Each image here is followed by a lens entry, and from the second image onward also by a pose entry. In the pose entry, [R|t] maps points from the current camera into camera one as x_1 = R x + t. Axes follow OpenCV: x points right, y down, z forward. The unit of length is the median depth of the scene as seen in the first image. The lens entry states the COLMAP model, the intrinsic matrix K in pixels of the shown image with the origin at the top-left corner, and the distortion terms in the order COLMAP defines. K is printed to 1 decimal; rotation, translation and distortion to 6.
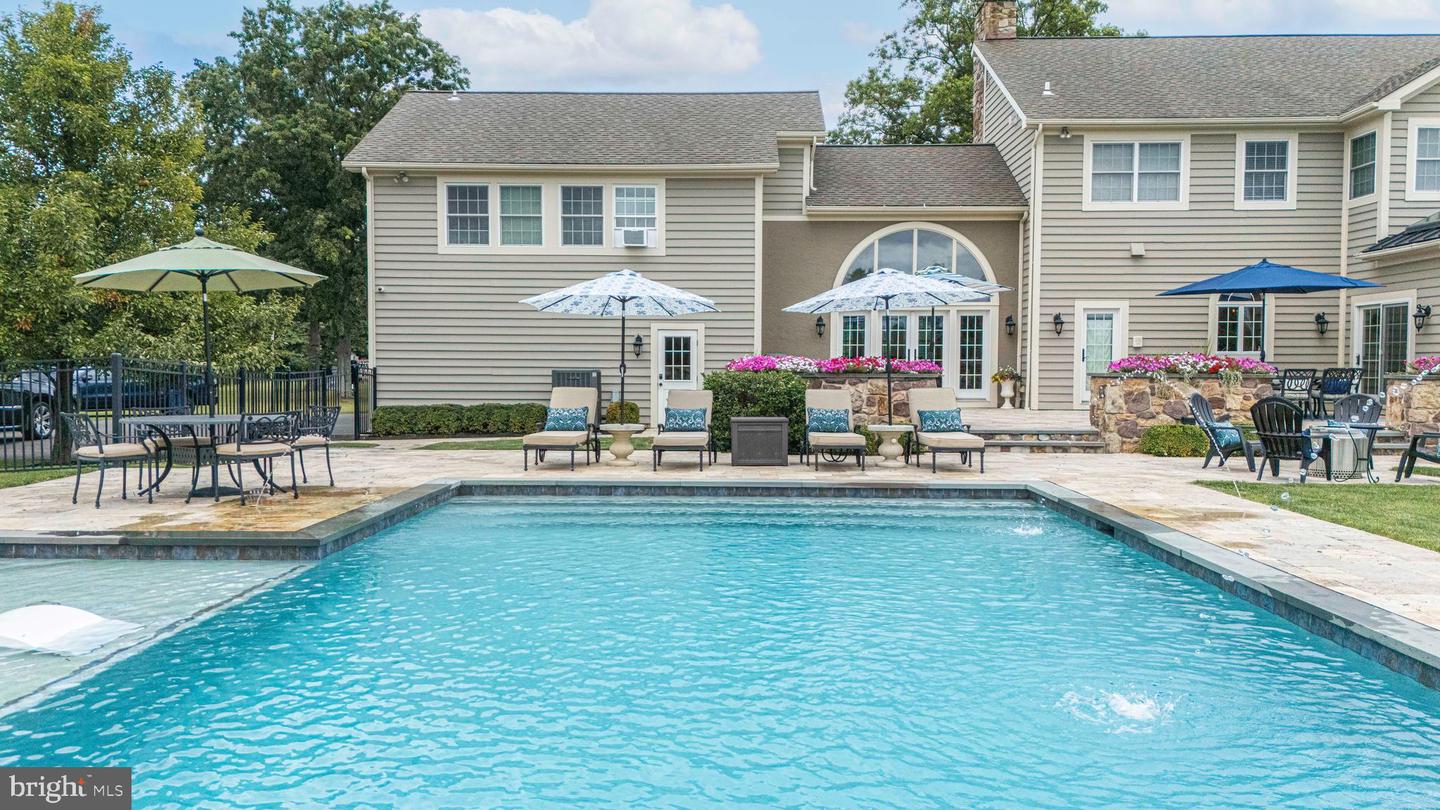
lens RADIAL K [[1063.0, 0, 720.0], [0, 1063.0, 405.0], [0, 0, 1]] dist [0.081513, -0.079228]
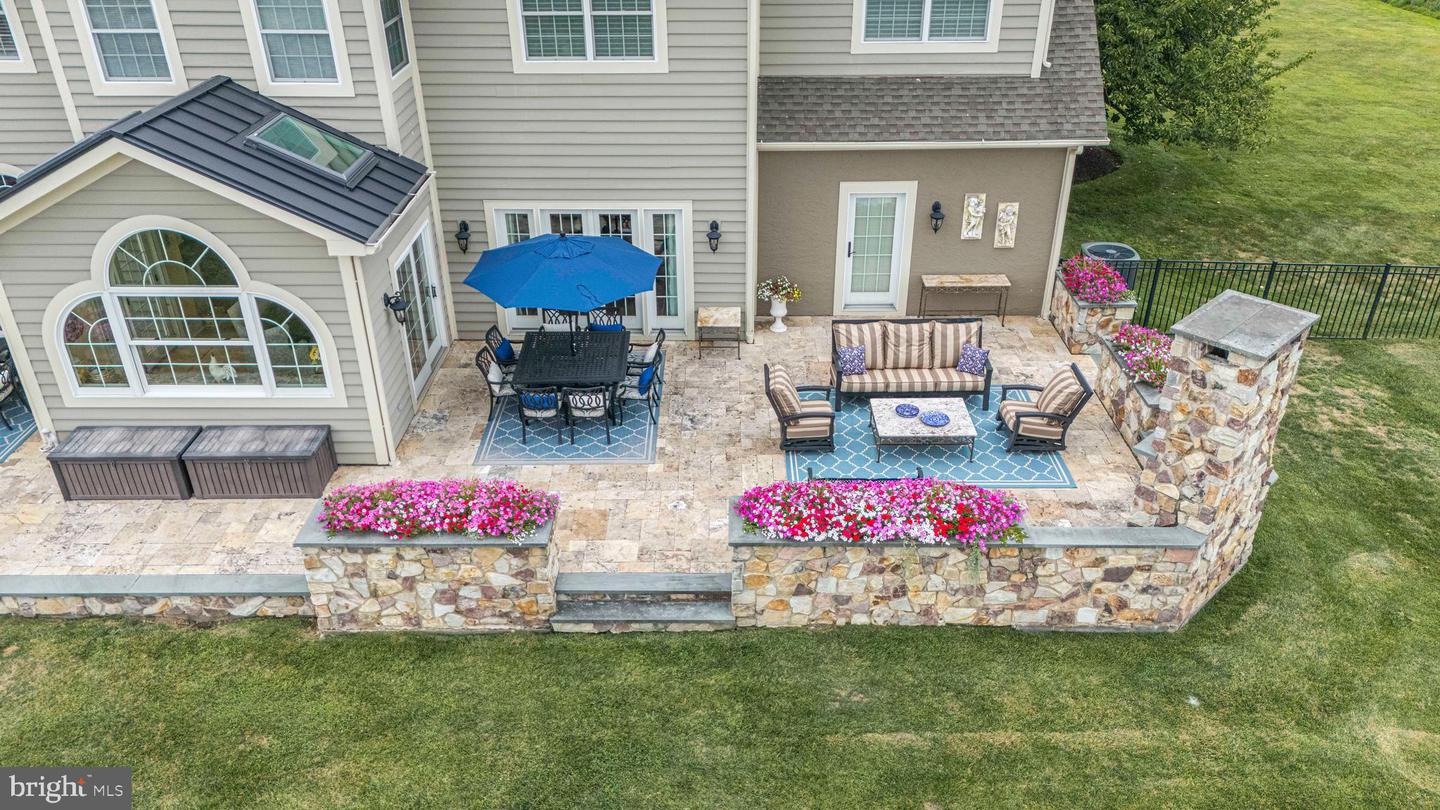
lens RADIAL K [[1063.0, 0, 720.0], [0, 1063.0, 405.0], [0, 0, 1]] dist [0.081513, -0.079228]
pose [[0.999909, -0.013356, 0.001888, 0.970385], [0.011005, 0.888732, 0.458294, -0.307529], [-0.007799, -0.458232, 0.888798, 0.299754]]
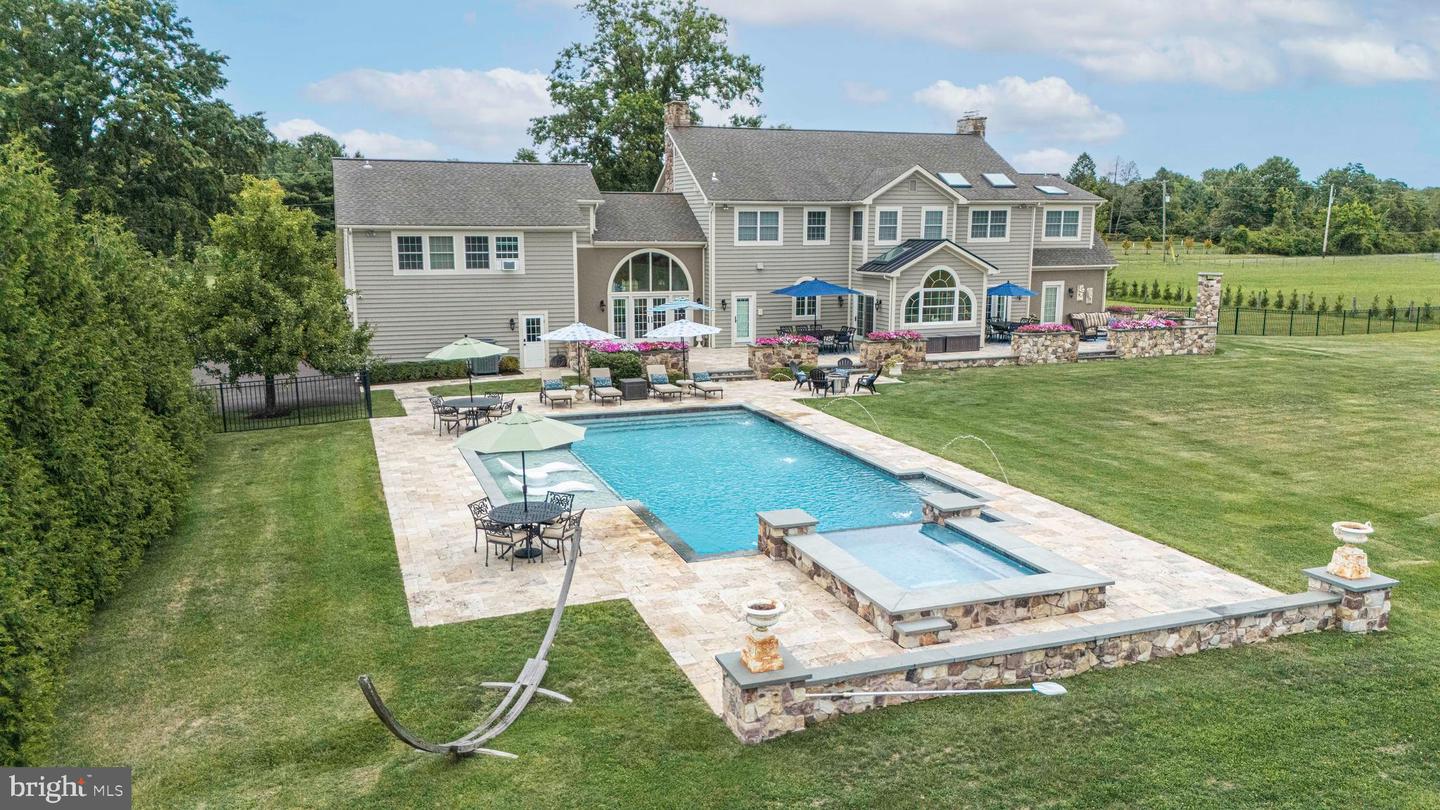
lens RADIAL K [[1051.8, 0, 720.6], [0, 1051.8, 410.7], [0, 0, 1]] dist [0.124065, -0.195890]
pose [[0.931895, -0.067251, 0.356440, -0.398910], [0.016832, 0.989621, 0.142711, -0.161427], [-0.362338, -0.126992, 0.923355, -0.821063]]
